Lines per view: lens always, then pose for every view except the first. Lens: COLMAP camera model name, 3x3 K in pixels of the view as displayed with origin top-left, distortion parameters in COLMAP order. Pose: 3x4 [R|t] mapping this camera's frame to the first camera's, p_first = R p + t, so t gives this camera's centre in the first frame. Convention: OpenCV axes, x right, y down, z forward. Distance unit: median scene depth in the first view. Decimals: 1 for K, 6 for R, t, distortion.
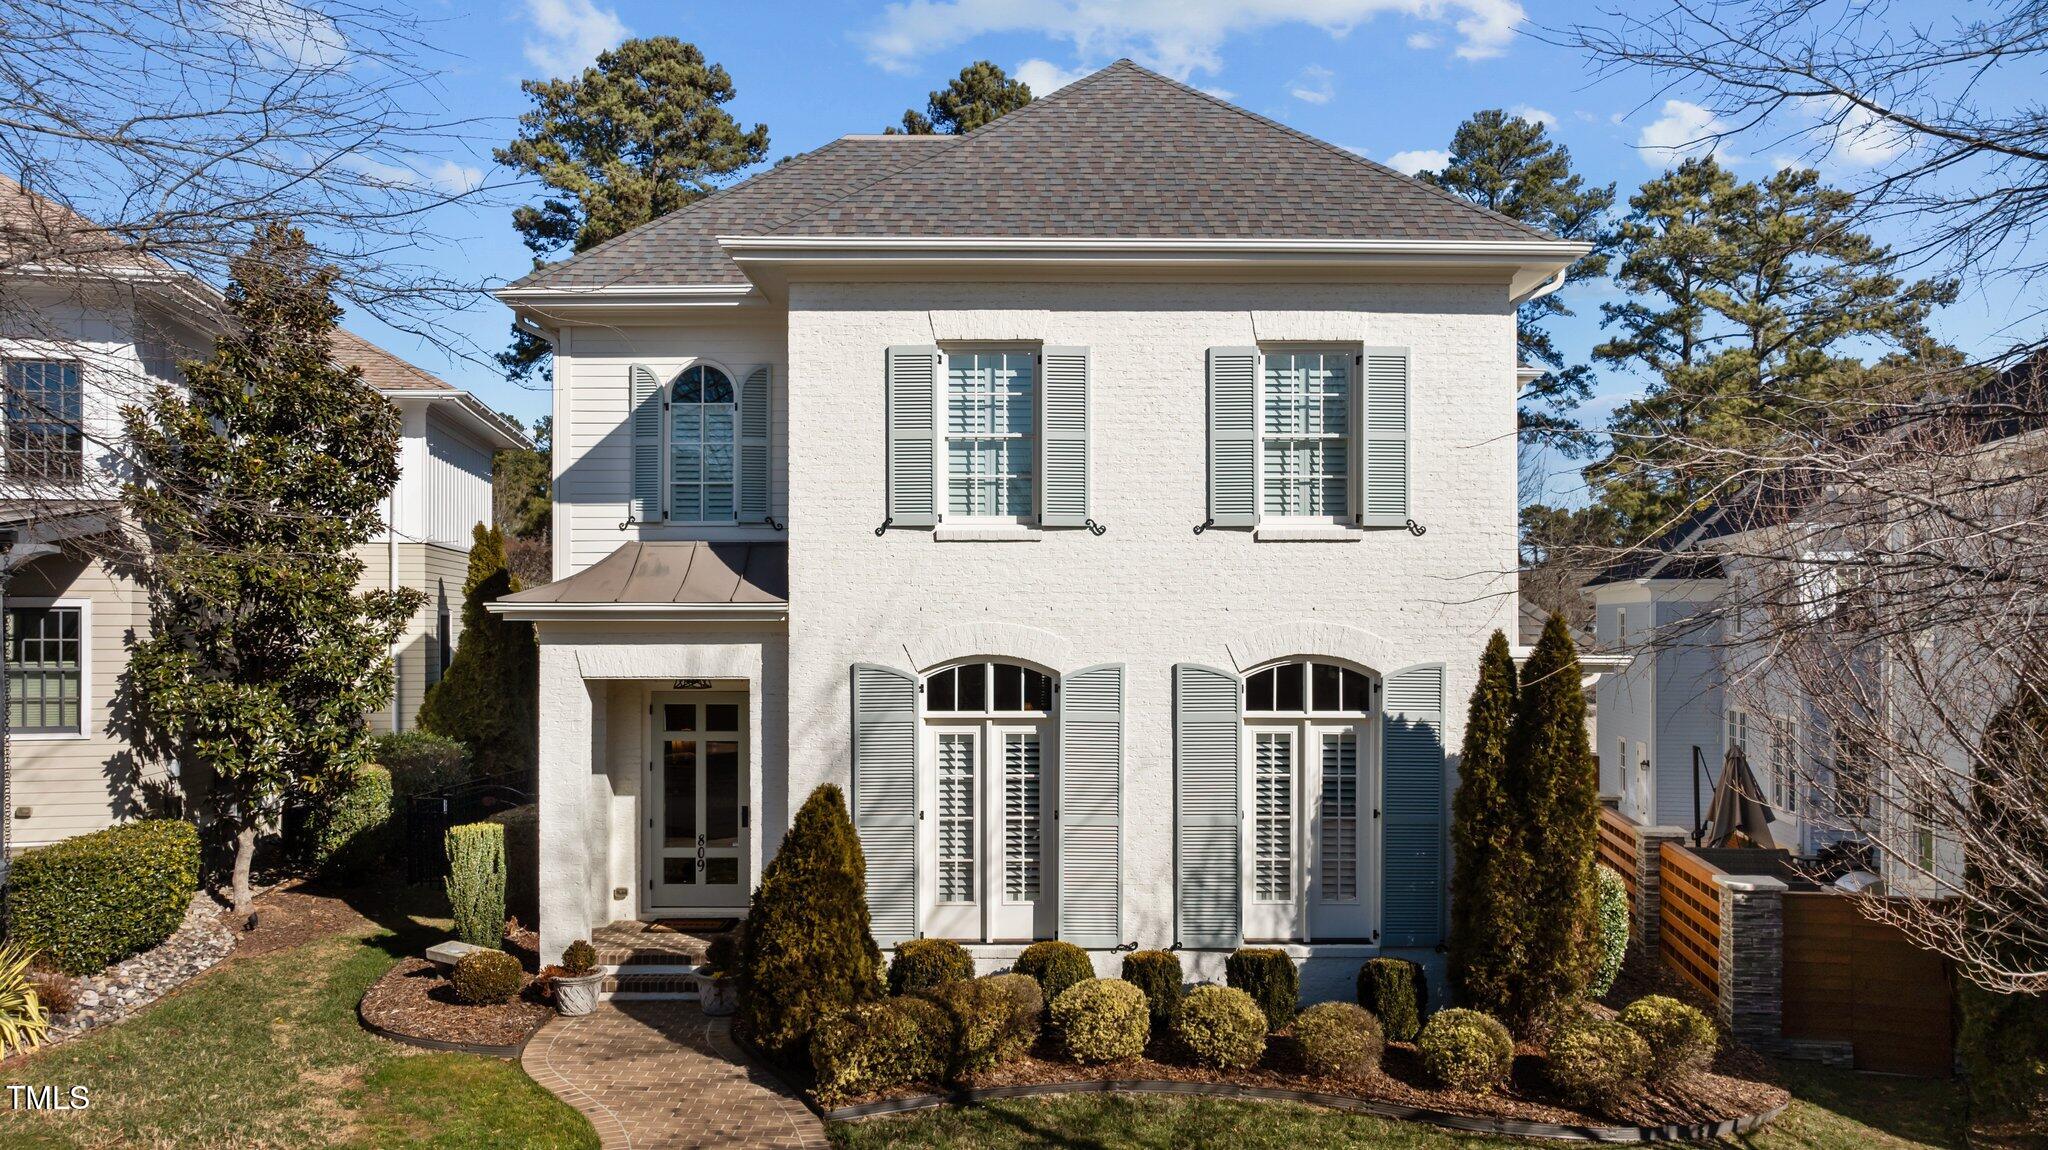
lens RADIAL K [[1475.8, 0, 1031.4], [0, 1475.8, 584.8], [0, 0, 1]] dist [-0.009327, -0.007984]
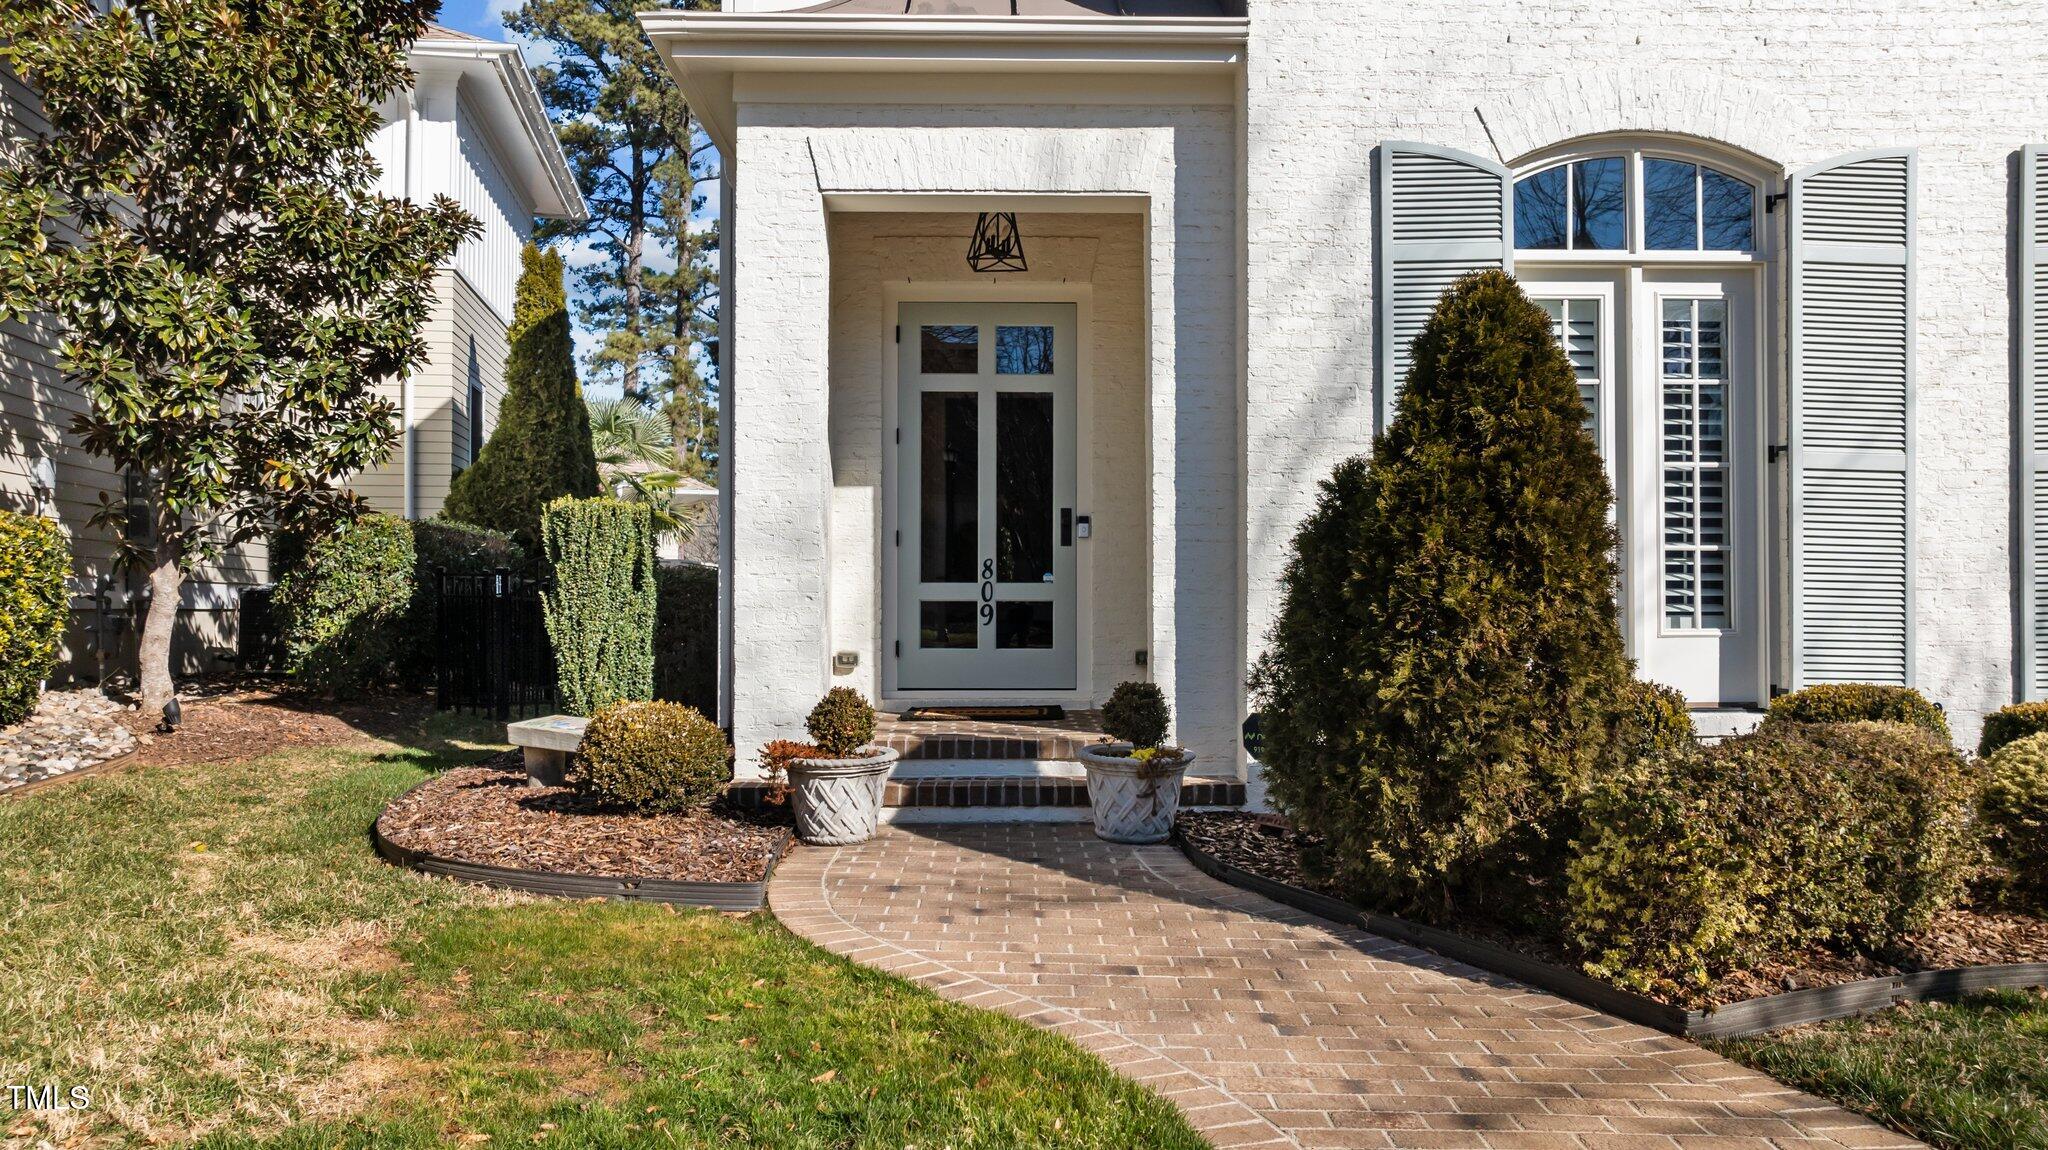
lens RADIAL K [[1425.9, 0, 1015.5], [0, 1425.9, 562.8], [0, 0, 1]] dist [-0.007216, 0.002692]
pose [[0.999926, 0.000968, 0.012137, -0.247957], [-0.000831, 0.999936, -0.011306, 0.199414], [-0.012147, 0.011295, 0.999862, 0.521101]]
